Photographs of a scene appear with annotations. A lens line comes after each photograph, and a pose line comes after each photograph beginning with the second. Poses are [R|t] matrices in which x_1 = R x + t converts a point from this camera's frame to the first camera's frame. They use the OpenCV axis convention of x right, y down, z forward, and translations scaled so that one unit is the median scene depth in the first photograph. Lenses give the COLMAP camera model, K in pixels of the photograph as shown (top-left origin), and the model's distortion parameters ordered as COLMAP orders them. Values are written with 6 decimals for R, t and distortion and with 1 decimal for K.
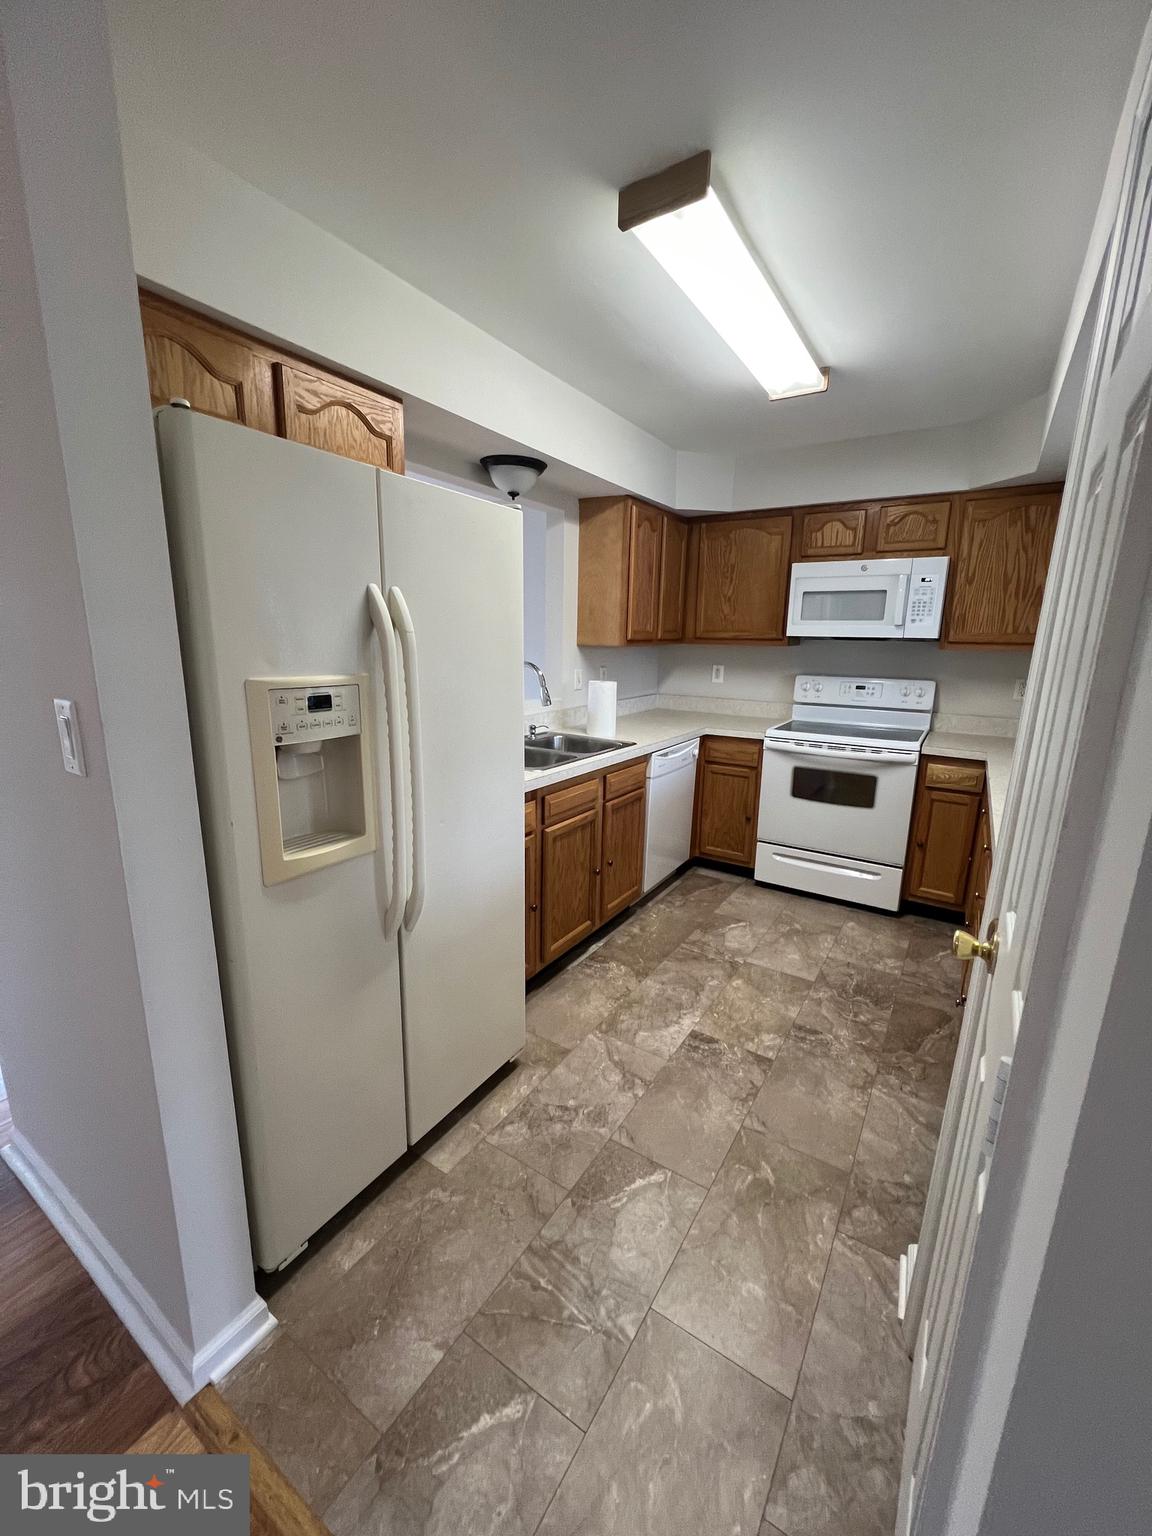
lens RADIAL K [[617.8, 0, 576.0], [0, 617.8, 768.0], [0, 0, 1]] dist [0.000679, -0.000237]
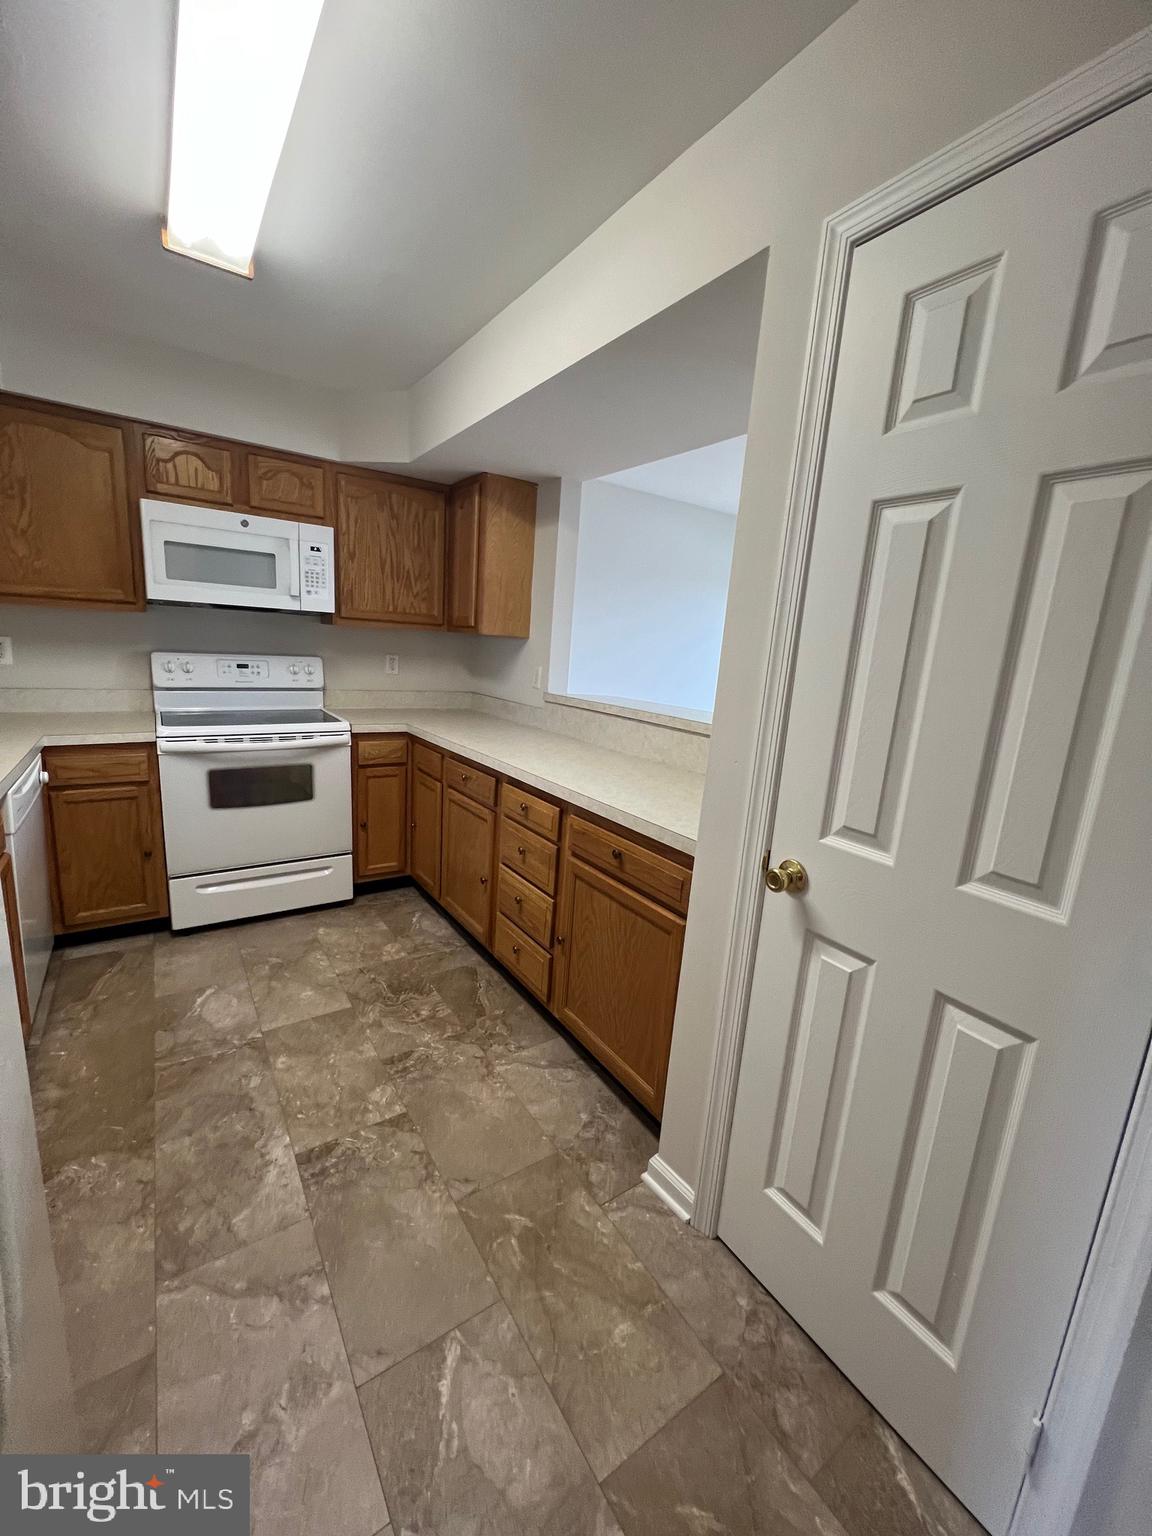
lens RADIAL K [[617.8, 0, 576.0], [0, 617.8, 768.0], [0, 0, 1]] dist [0.000679, -0.000237]
pose [[0.378754, -0.176089, 0.908591, -0.197732], [0.140522, 0.981292, 0.131600, -0.047502], [-0.914767, 0.077833, 0.396413, 0.299527]]
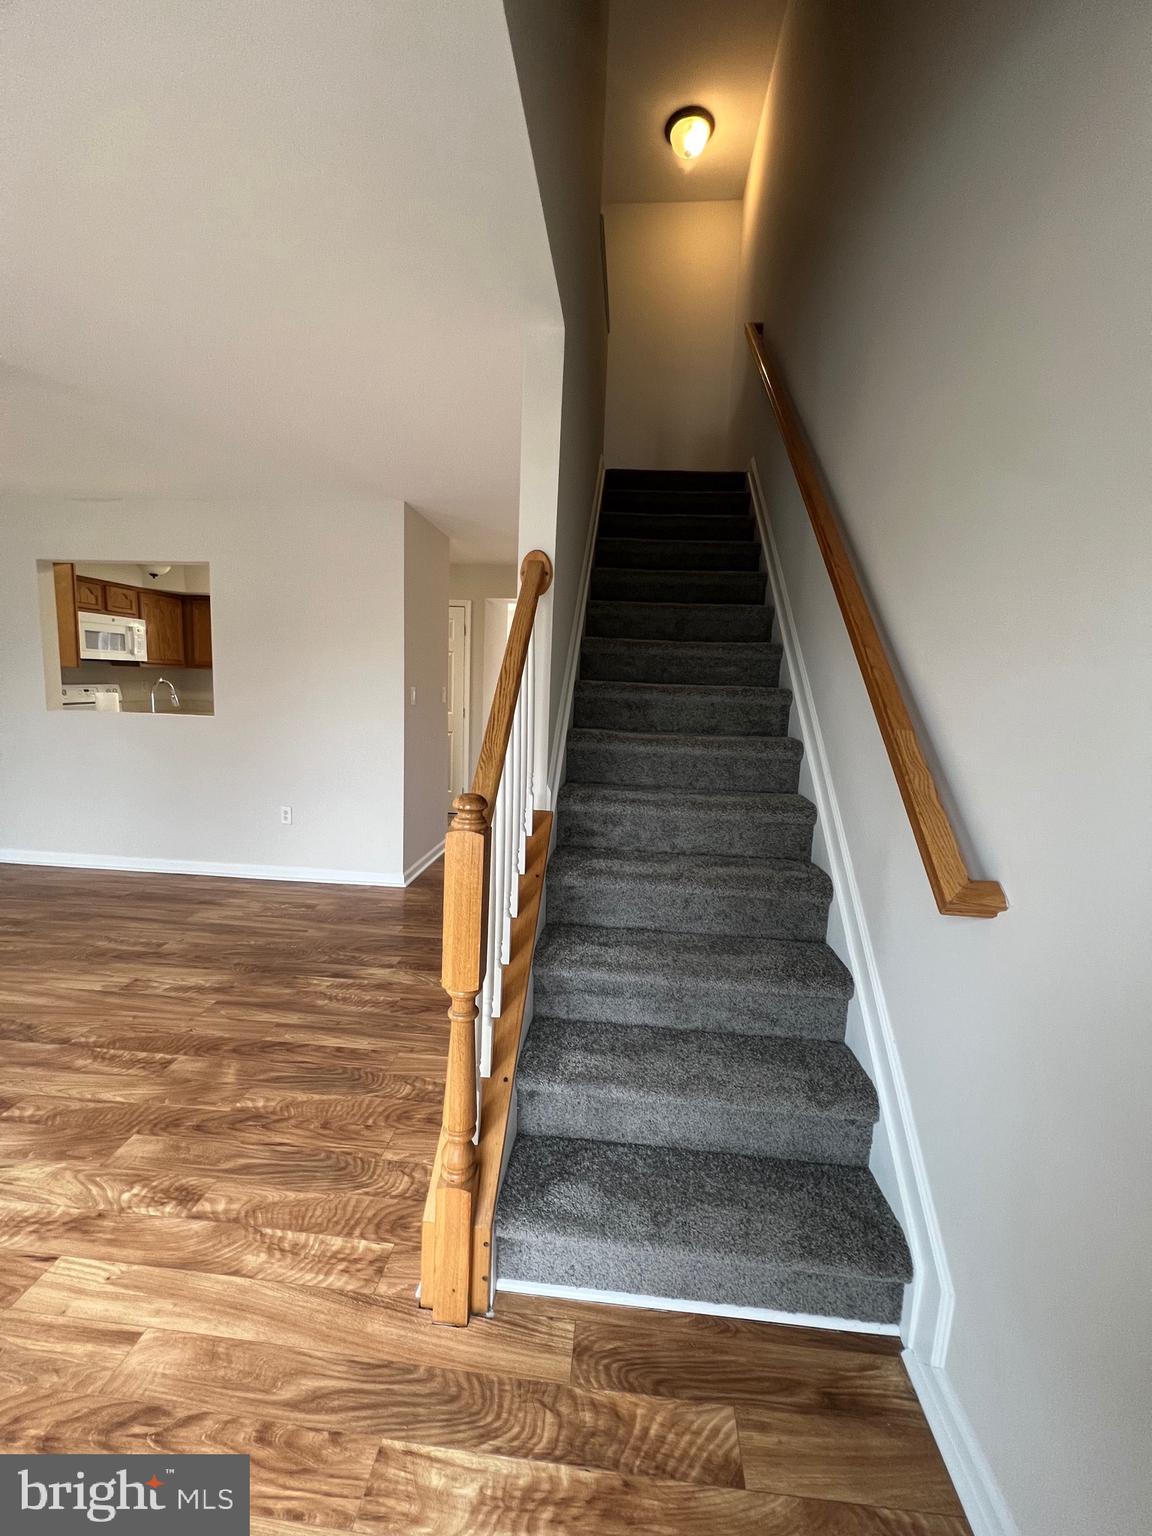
lens RADIAL K [[617.8, 0, 576.0], [0, 617.8, 768.0], [0, 0, 1]] dist [0.000679, -0.000237]
pose [[-0.476144, -0.153202, 0.865919, -1.830690], [0.148701, 0.956499, 0.250994, -0.181214], [-0.866703, 0.248273, -0.432650, 0.778367]]
